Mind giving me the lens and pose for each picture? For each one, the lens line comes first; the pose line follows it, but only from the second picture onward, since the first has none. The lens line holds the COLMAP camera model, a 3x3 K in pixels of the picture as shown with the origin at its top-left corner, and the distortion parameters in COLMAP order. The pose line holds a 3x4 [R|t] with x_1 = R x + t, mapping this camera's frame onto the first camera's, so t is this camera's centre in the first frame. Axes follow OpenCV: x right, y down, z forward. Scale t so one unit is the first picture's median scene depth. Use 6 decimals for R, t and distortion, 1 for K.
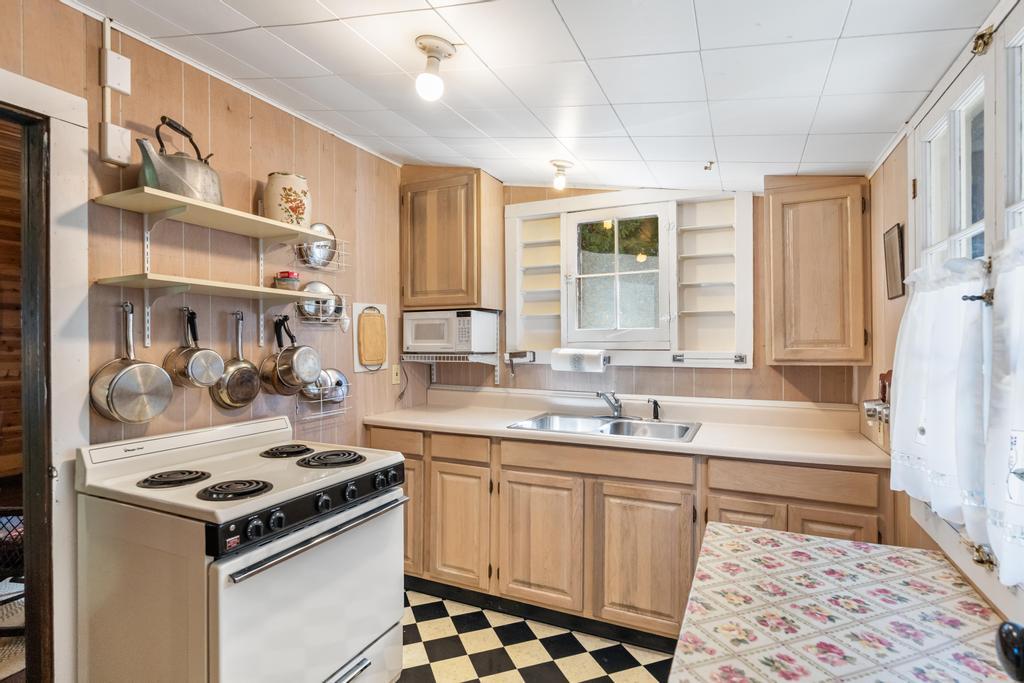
lens RADIAL K [[521.4, 0, 509.5], [0, 521.4, 343.0], [0, 0, 1]] dist [-0.001967, -0.000016]
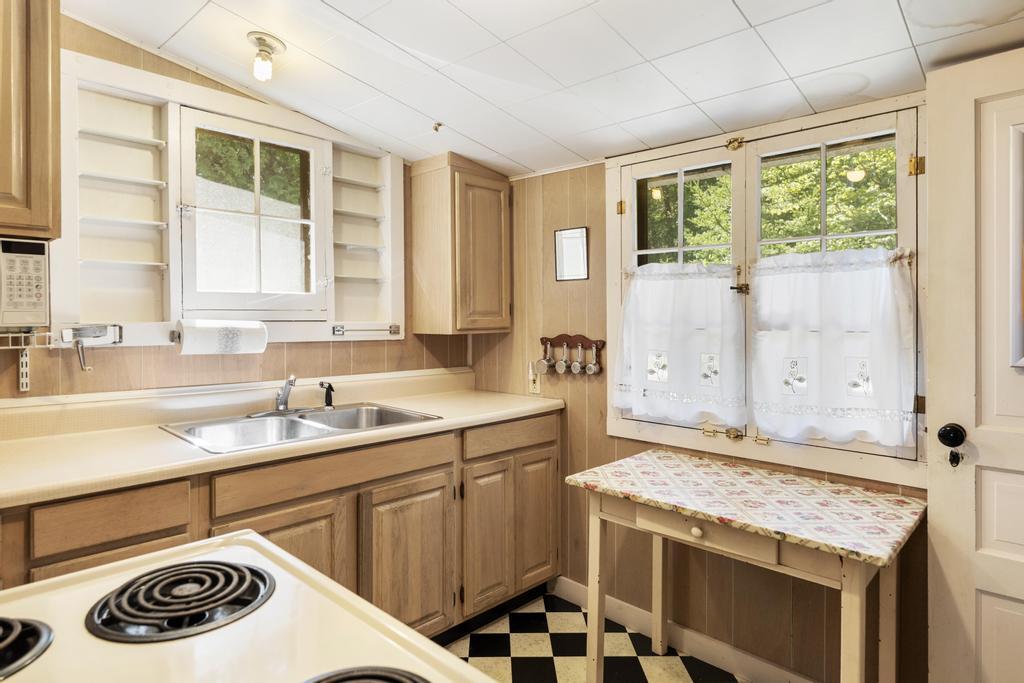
lens RADIAL K [[584.1, 0, 519.0], [0, 584.1, 319.6], [0, 0, 1]] dist [-0.000789, 0.000204]
pose [[0.312717, -0.003069, 0.949841, -0.511460], [-0.005230, 0.999974, 0.004953, 0.005641], [-0.949832, -0.006517, 0.312693, 0.455951]]
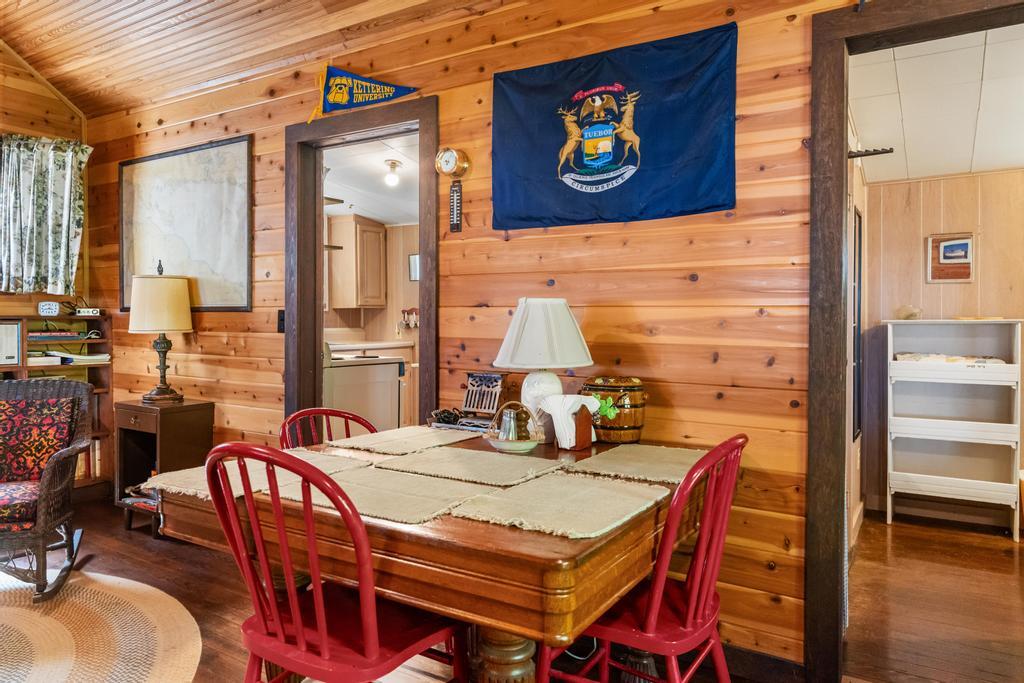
lens RADIAL K [[665.8, 0, 493.4], [0, 665.8, 326.3], [0, 0, 1]] dist [0.000258, -0.002474]
pose [[0.151823, -0.011459, 0.988341, -1.774507], [-0.004463, 0.999915, 0.012279, 0.072264], [-0.988398, -0.006275, 0.151759, 0.070524]]
